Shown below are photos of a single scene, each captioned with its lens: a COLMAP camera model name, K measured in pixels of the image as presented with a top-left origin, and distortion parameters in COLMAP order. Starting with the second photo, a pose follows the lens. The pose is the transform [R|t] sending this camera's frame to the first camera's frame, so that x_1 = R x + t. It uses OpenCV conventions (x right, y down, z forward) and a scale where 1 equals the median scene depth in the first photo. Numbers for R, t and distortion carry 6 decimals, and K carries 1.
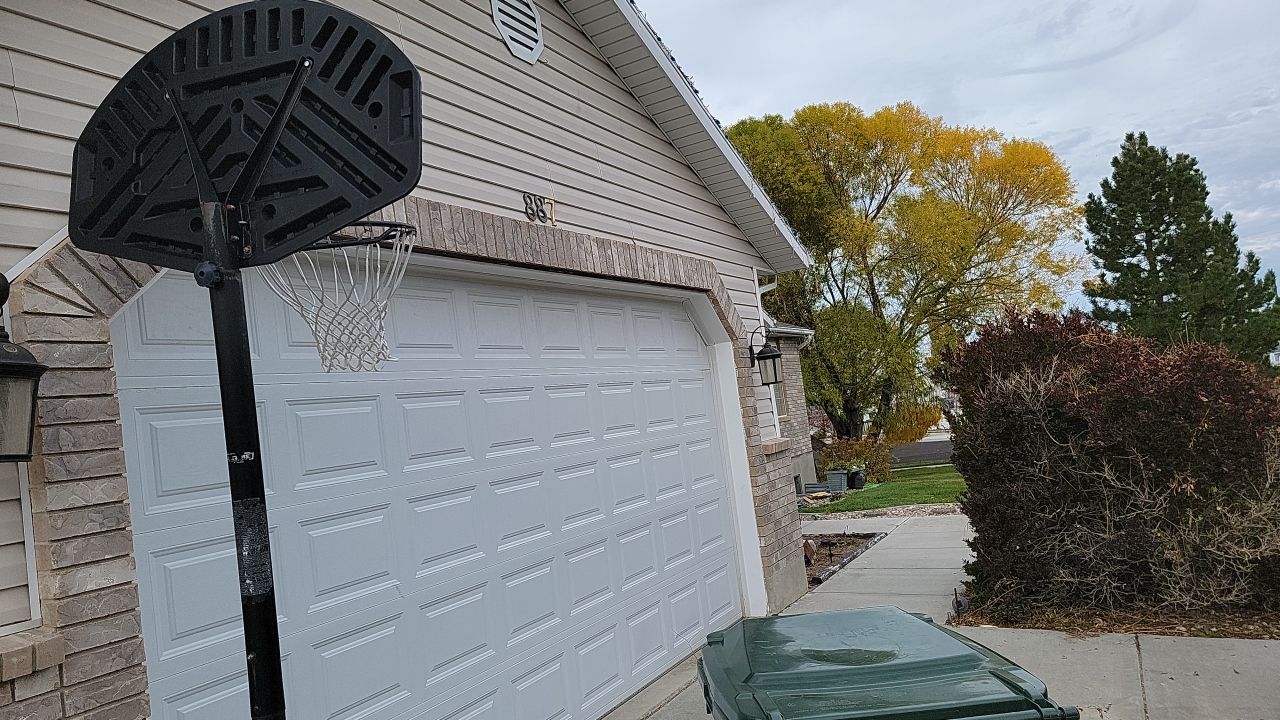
lens RADIAL K [[862.0, 0, 650.1], [0, 862.0, 363.9], [0, 0, 1]] dist [0.058116, -0.061257]
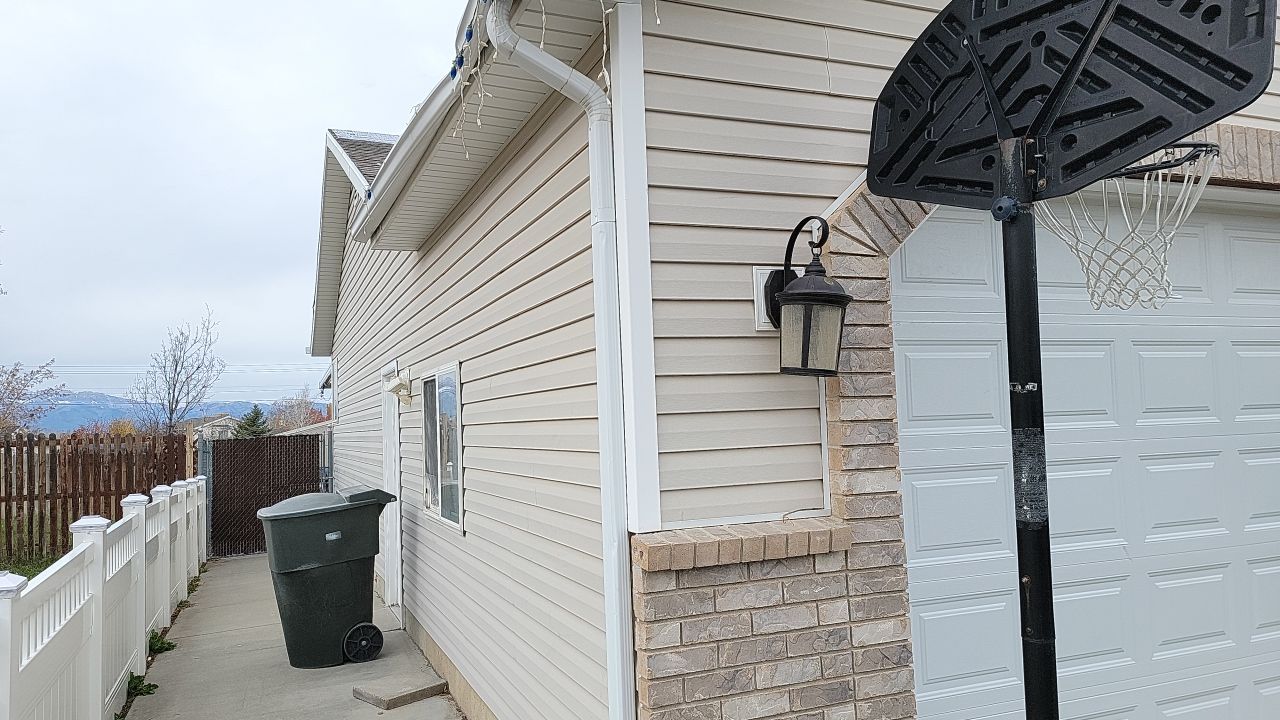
lens RADIAL K [[866.9, 0, 600.3], [0, 866.9, 368.2], [0, 0, 1]] dist [0.056211, -0.058030]
pose [[0.761155, 0.061187, -0.645677, -0.179916], [-0.027579, 0.997693, 0.062035, 0.033527], [0.647983, -0.029411, 0.761087, -0.107893]]
